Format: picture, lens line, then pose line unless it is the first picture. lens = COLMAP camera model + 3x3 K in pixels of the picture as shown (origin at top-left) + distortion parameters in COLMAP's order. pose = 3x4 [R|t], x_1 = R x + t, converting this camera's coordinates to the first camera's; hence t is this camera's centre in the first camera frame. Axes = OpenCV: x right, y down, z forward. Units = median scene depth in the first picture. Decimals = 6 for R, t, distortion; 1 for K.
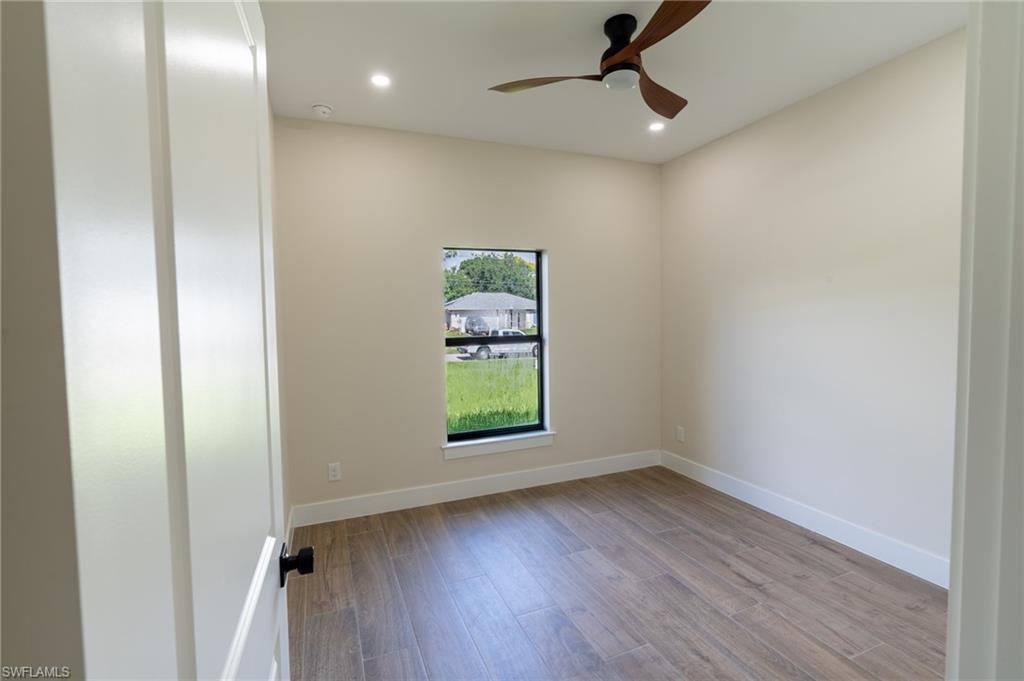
lens RADIAL K [[458.6, 0, 510.6], [0, 458.6, 339.6], [0, 0, 1]] dist [-0.002263, 0.001173]
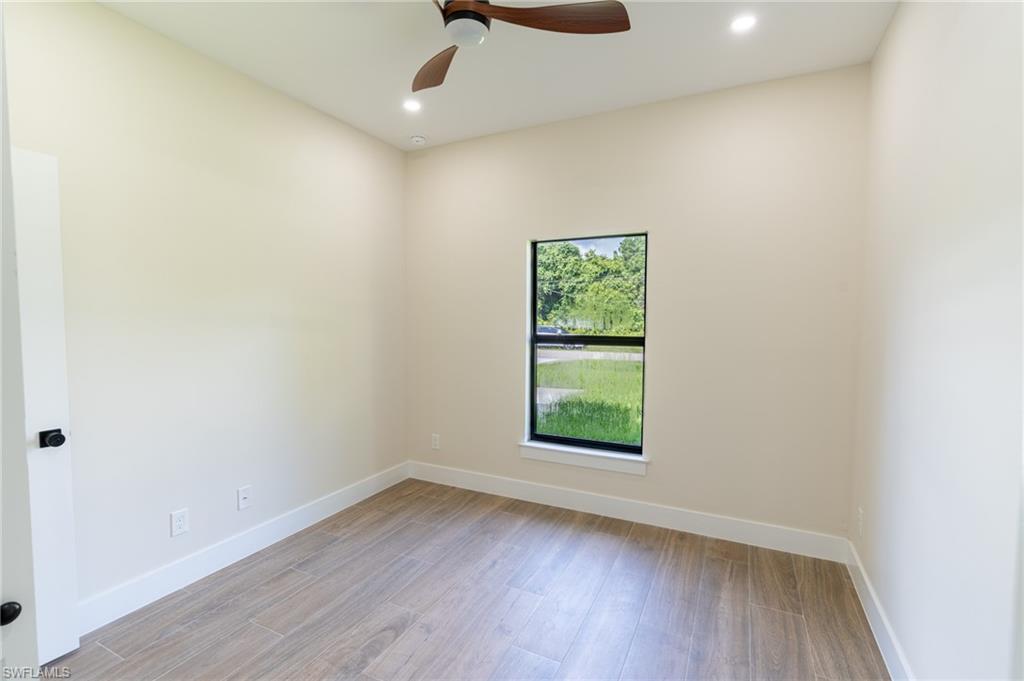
lens RADIAL K [[475.0, 0, 509.6], [0, 475.0, 339.6], [0, 0, 1]] dist [-0.001325, -0.000076]
pose [[0.648214, 0.055020, -0.759468, 0.640914], [-0.049537, 0.998320, 0.030043, -0.020512], [0.759846, 0.018147, 0.649850, 0.332847]]
